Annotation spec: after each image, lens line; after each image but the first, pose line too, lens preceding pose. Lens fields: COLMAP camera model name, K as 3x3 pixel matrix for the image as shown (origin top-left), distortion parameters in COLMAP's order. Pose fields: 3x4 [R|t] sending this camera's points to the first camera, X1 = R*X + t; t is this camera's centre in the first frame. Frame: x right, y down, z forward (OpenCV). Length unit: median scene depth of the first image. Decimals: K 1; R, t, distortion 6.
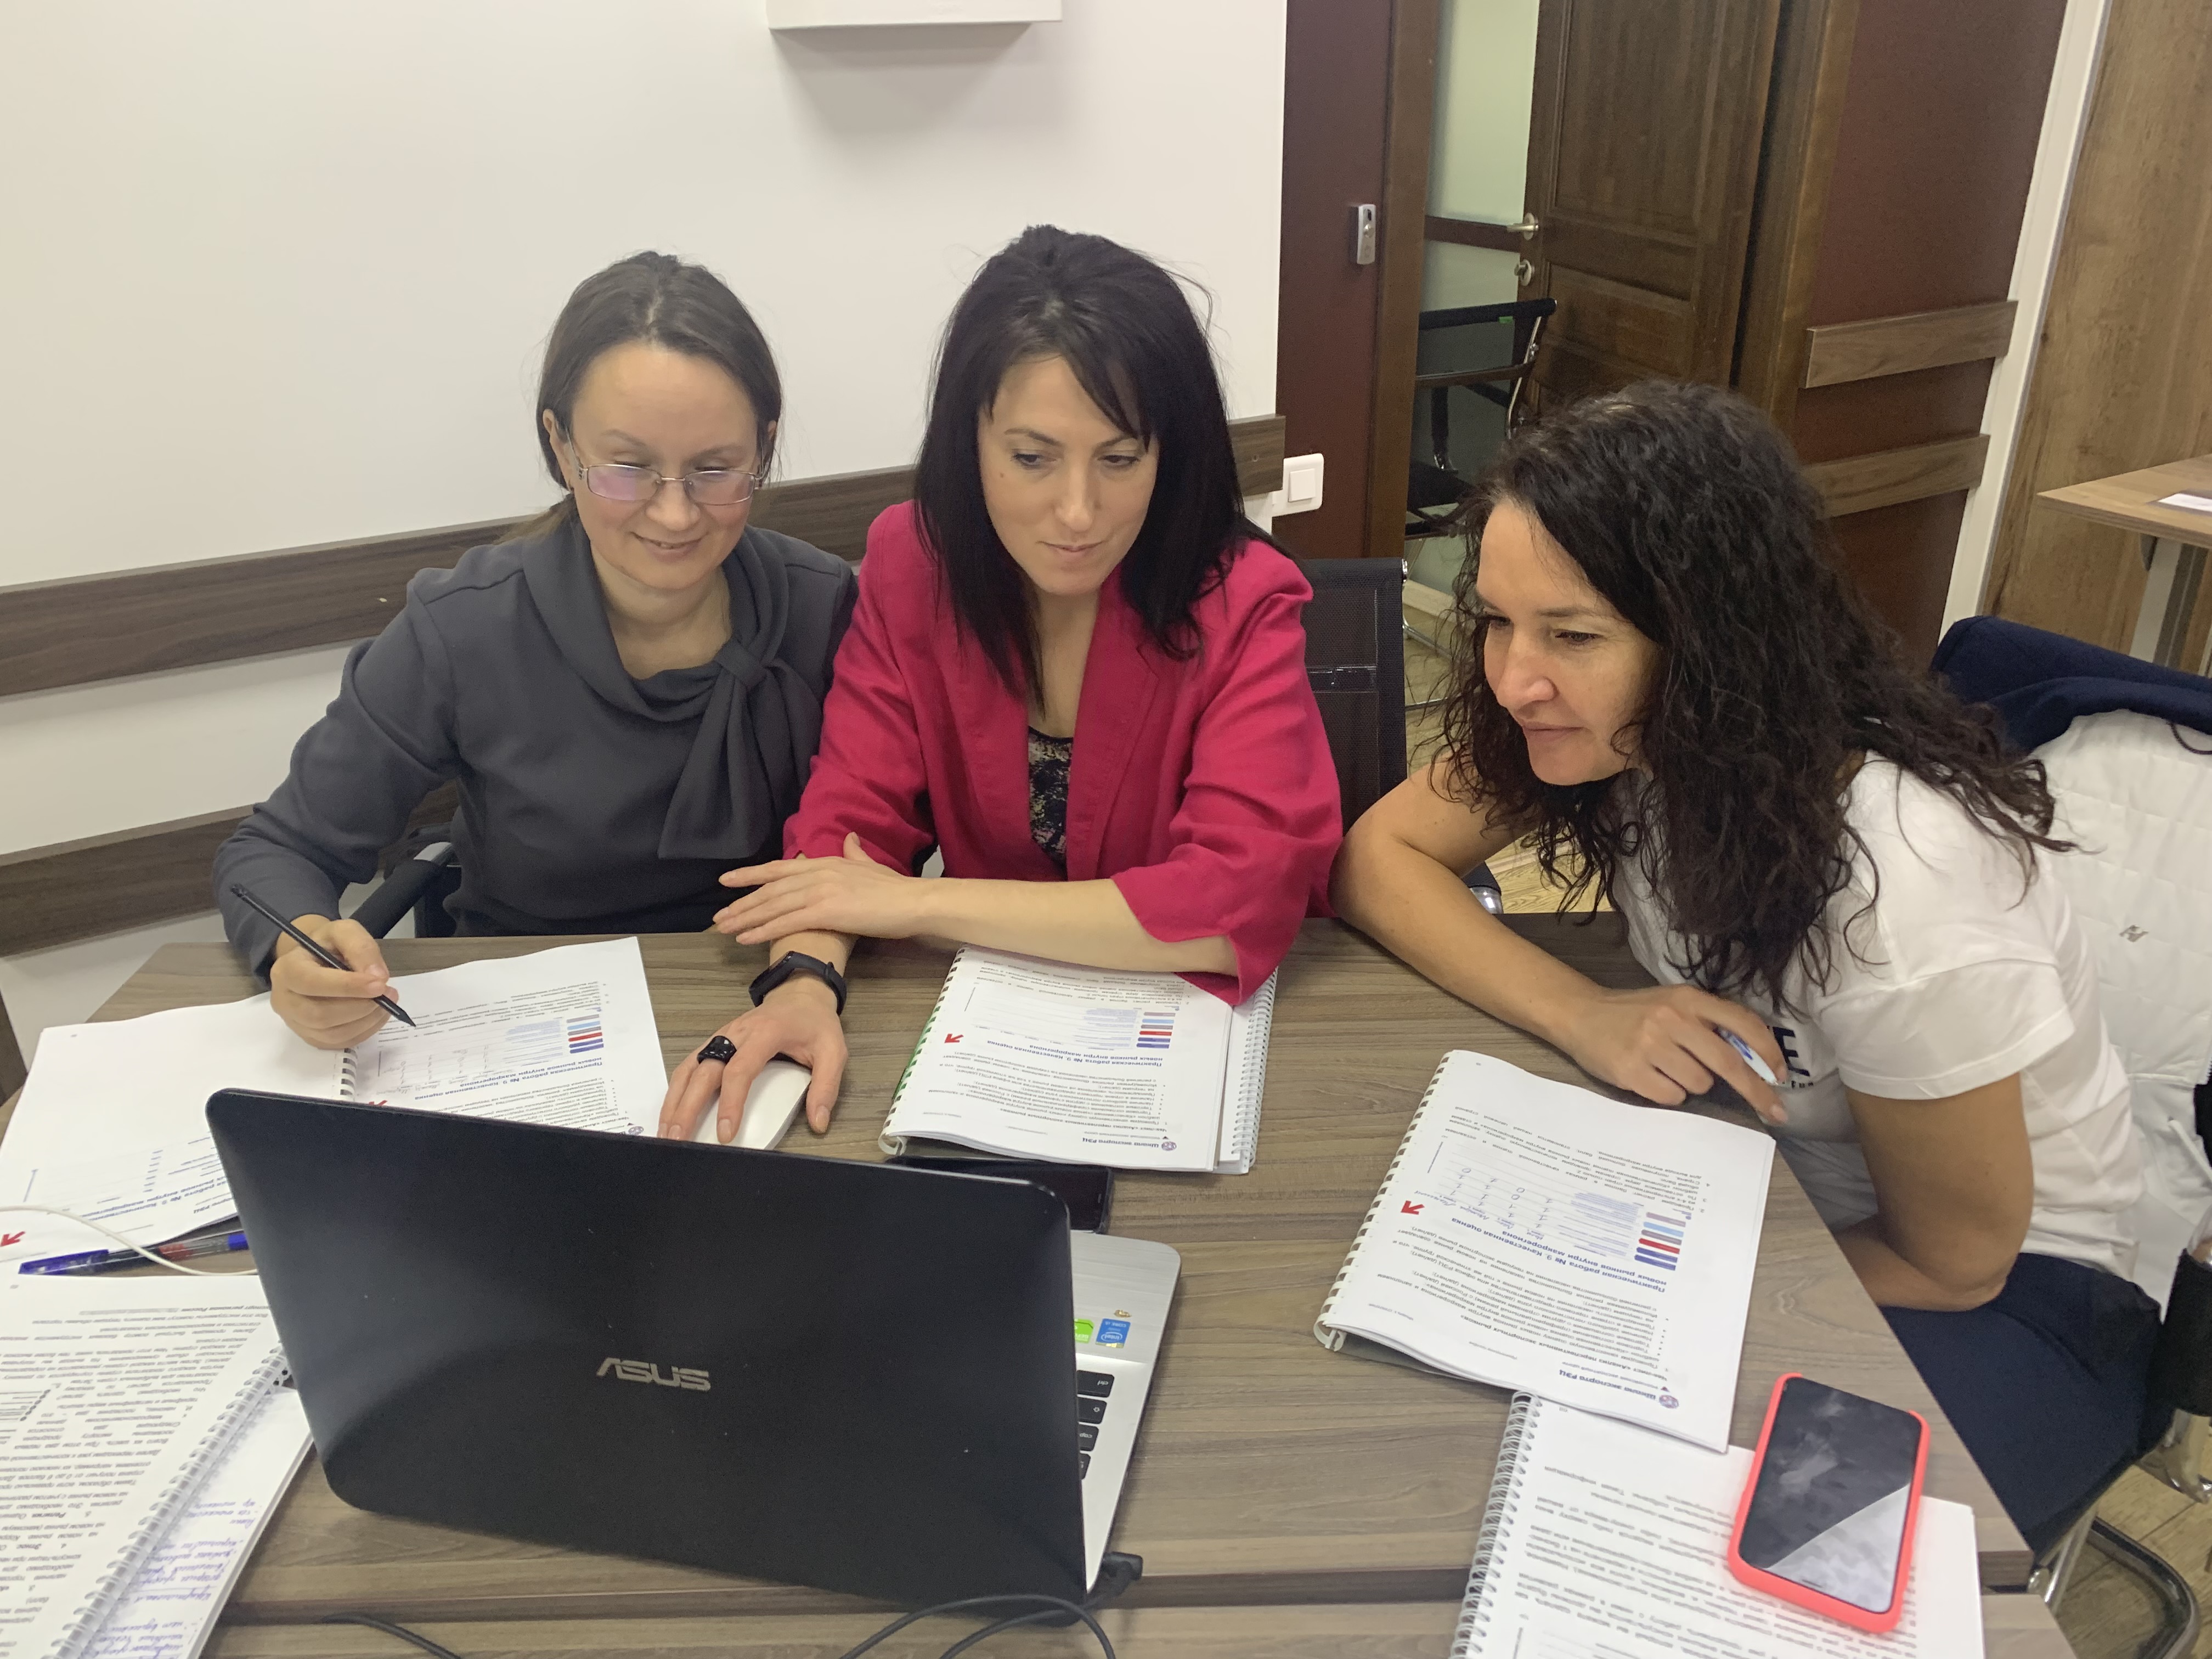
lens RADIAL K [[1708.5, 0, 1106.0], [0, 1708.5, 829.5], [0, 0, 1]] dist [-0.007669, 0.002041]
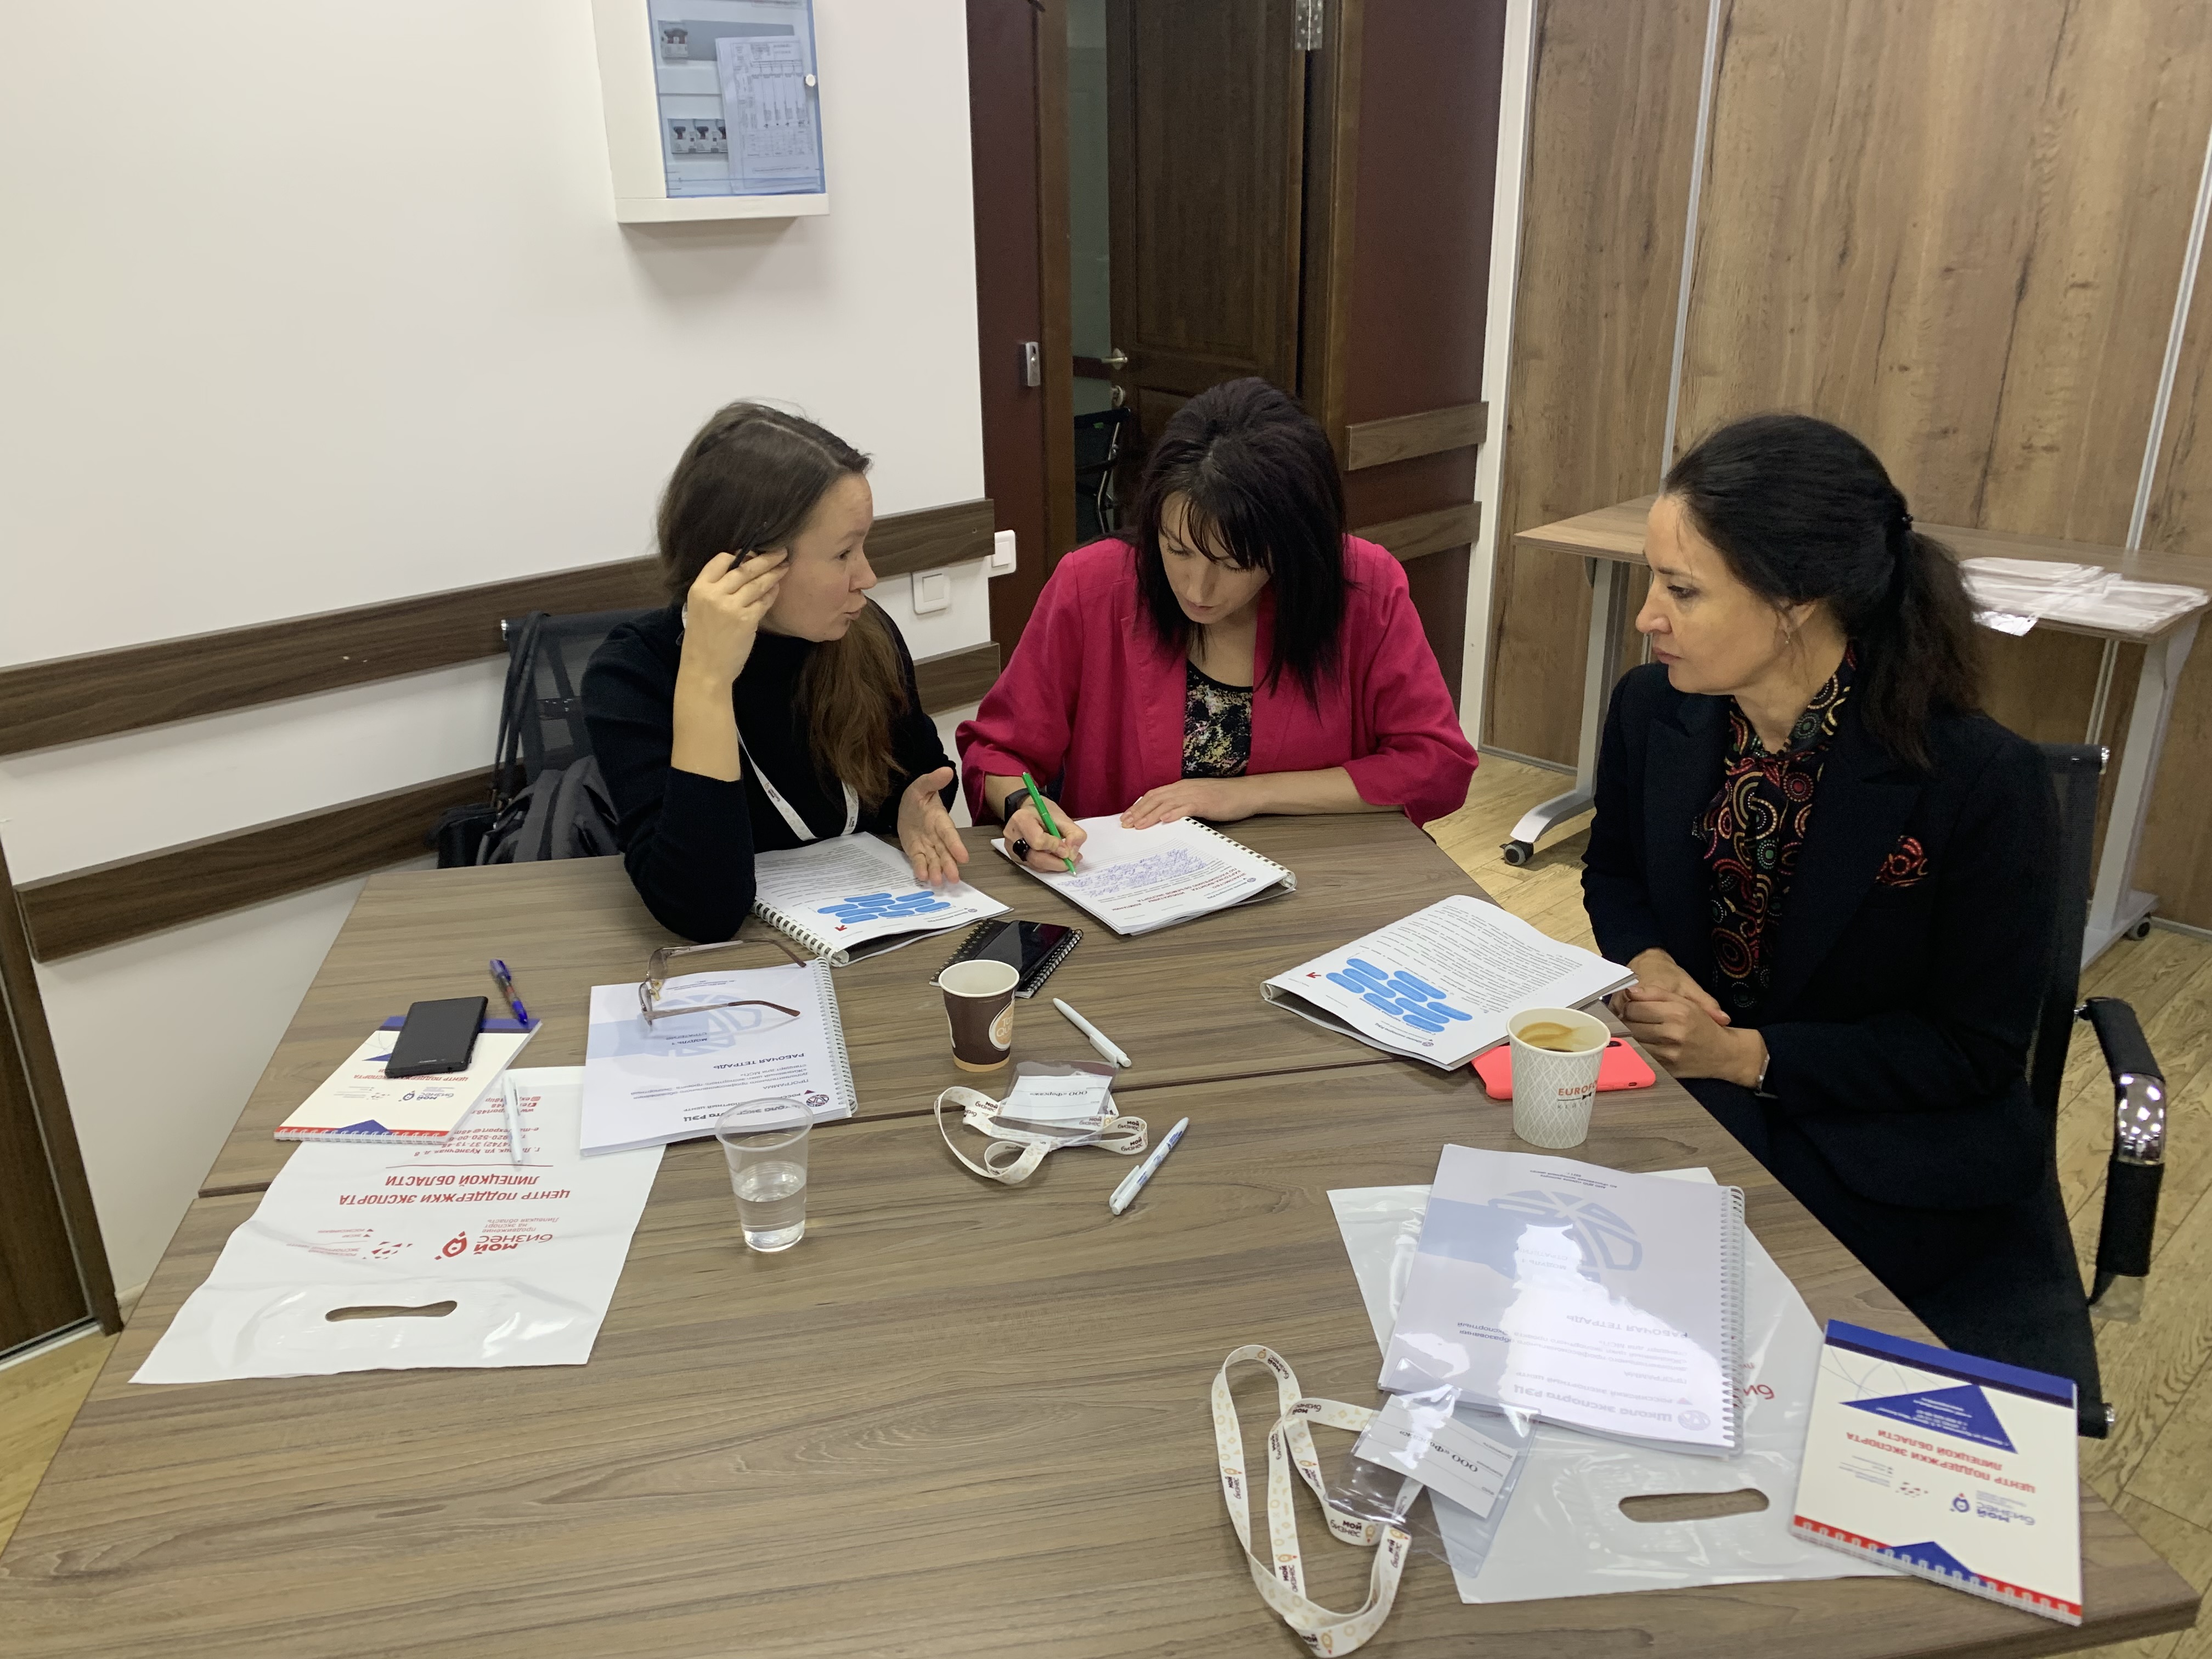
lens RADIAL K [[1666.5, 0, 1106.0], [0, 1666.5, 829.5], [0, 0, 1]] dist [0.009586, -0.001054]
pose [[0.967733, -0.089861, 0.235410, -0.107691], [0.105961, 0.992756, -0.056632, 0.074766], [-0.228615, 0.079749, 0.970245, -0.201768]]
